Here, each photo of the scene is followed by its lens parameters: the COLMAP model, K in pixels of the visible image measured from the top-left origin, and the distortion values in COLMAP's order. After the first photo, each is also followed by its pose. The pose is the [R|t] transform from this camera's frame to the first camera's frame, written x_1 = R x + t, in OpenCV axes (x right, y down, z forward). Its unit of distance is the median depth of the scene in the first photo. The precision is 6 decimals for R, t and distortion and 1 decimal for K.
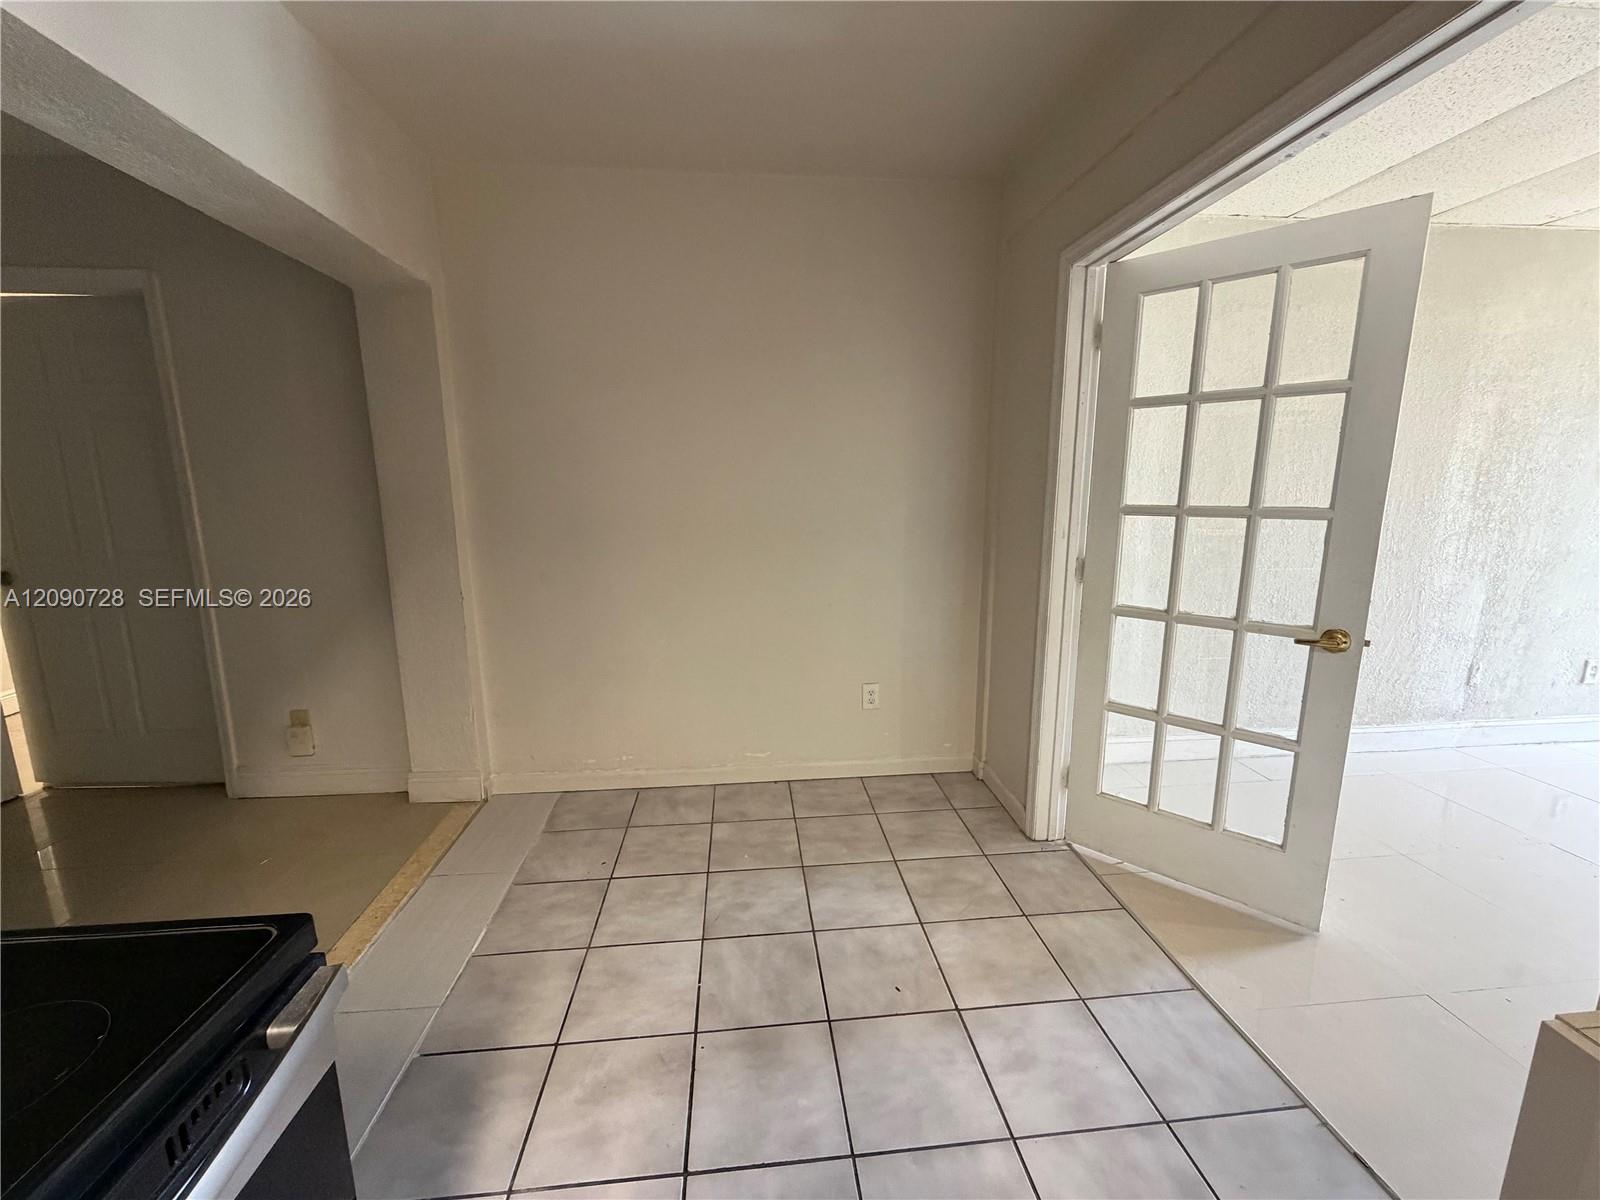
lens RADIAL K [[639.5, 0, 800.1], [0, 639.5, 601.3], [0, 0, 1]] dist [-0.000291, 0.000239]
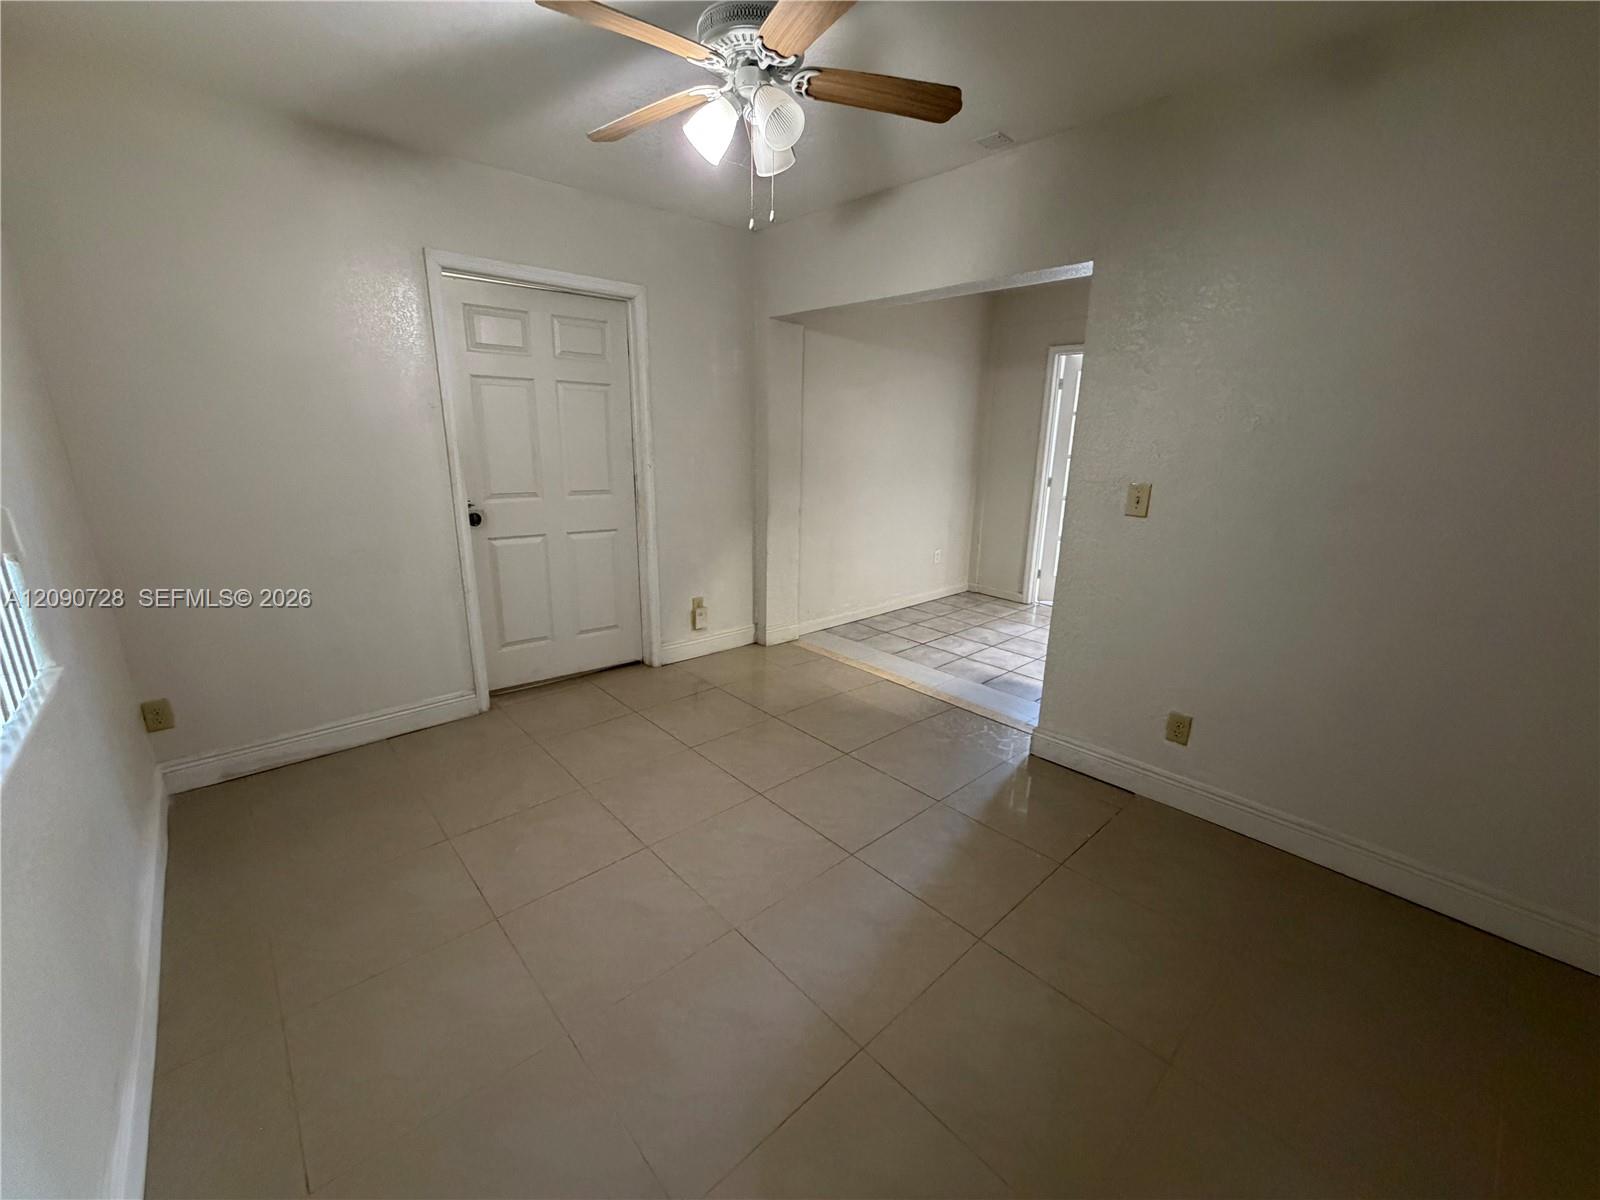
lens RADIAL K [[639.5, 0, 799.4], [0, 639.5, 595.9], [0, 0, 1]] dist [-0.000291, 0.000239]
pose [[0.800703, -0.131860, 0.584369, -1.592888], [0.085572, 0.990647, 0.106284, 0.034531], [-0.592918, -0.035096, 0.804498, -0.341578]]
